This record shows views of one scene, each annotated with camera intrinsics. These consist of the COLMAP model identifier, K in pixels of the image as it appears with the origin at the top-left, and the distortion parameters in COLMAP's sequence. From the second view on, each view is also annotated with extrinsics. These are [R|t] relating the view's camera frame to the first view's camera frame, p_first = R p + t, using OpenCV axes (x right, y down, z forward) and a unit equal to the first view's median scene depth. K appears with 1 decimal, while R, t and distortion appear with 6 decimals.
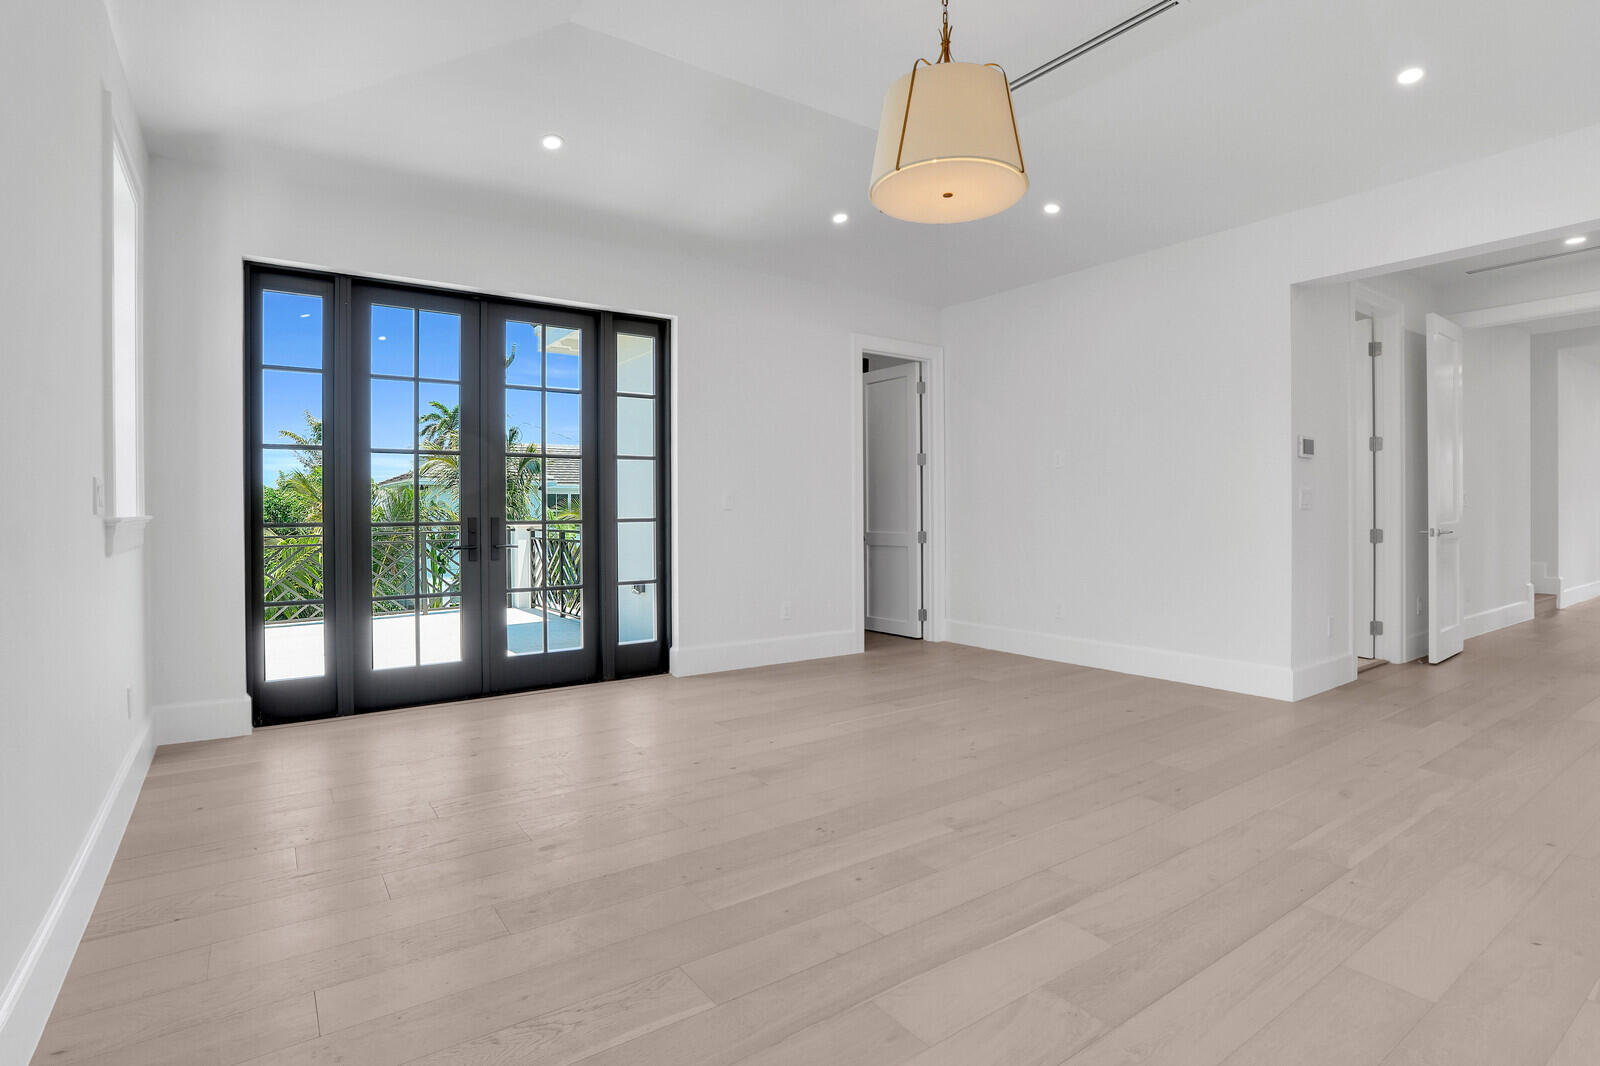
lens RADIAL K [[800.4, 0, 800.9], [0, 800.4, 512.3], [0, 0, 1]] dist [-0.063592, 0.038577]
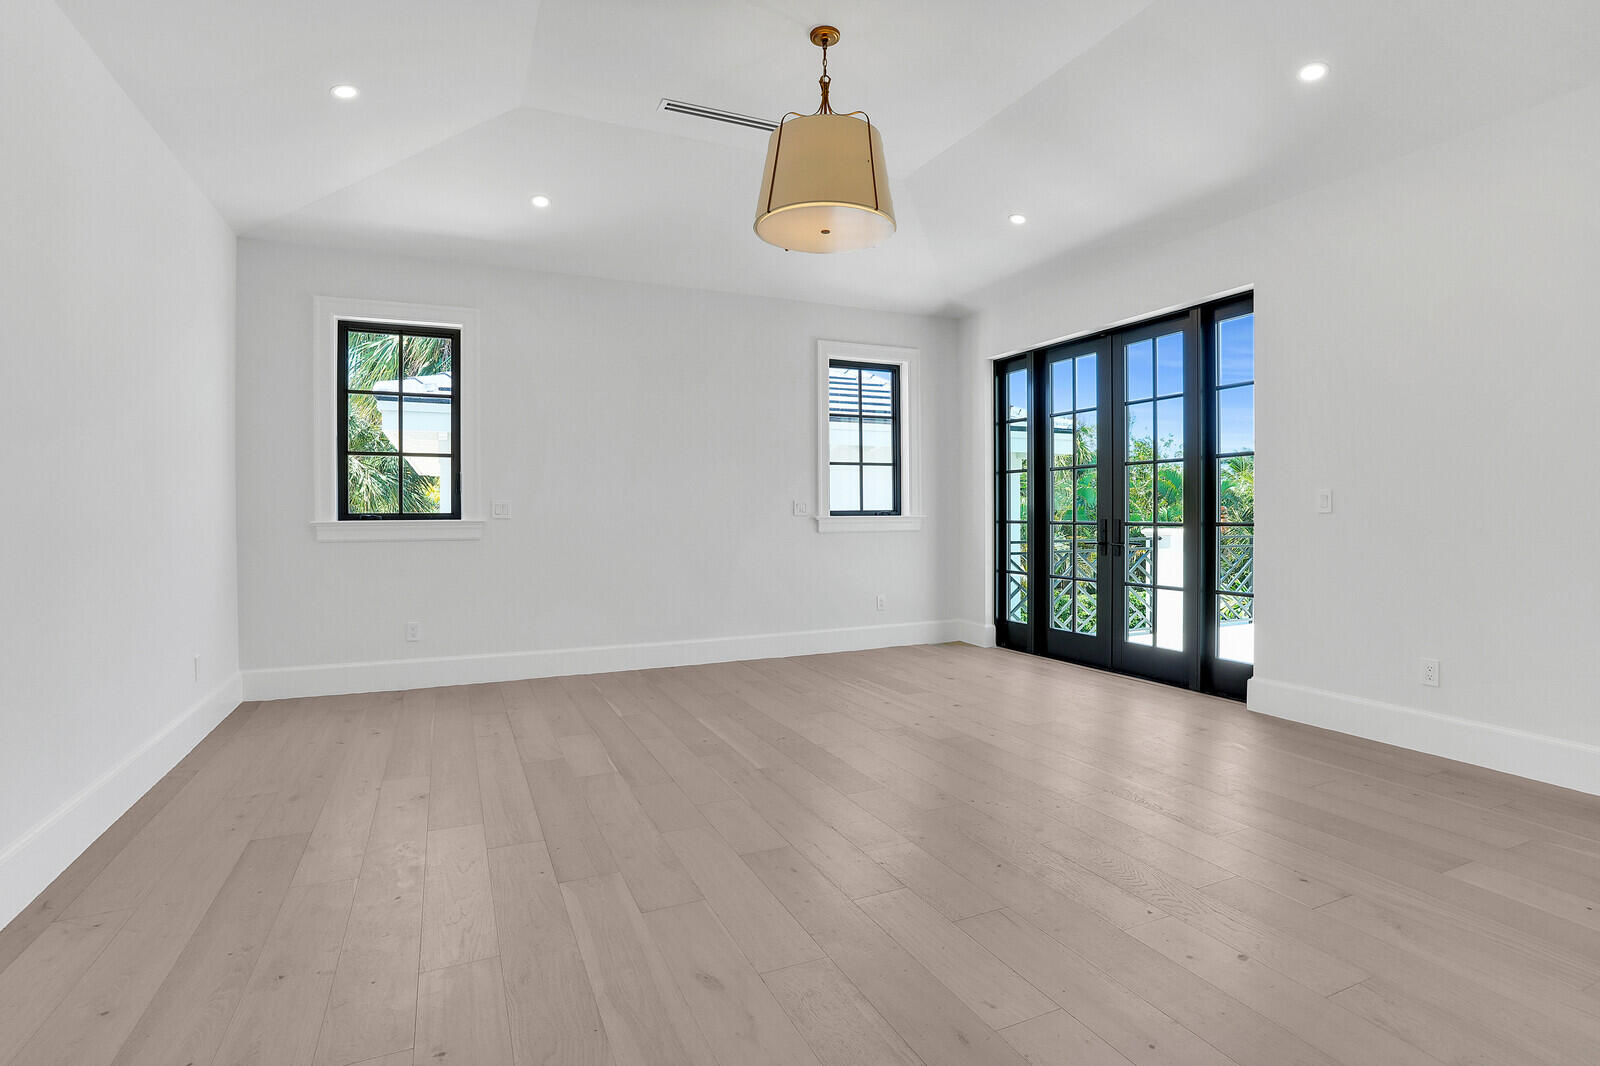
lens RADIAL K [[800.4, 0, 800.9], [0, 800.4, 512.3], [0, 0, 1]] dist [-0.063592, 0.038577]
pose [[-0.202768, 0.002843, -0.979223, 1.183772], [-0.000537, 0.999995, 0.003014, -0.009595], [0.979227, 0.001137, -0.202766, 1.100263]]
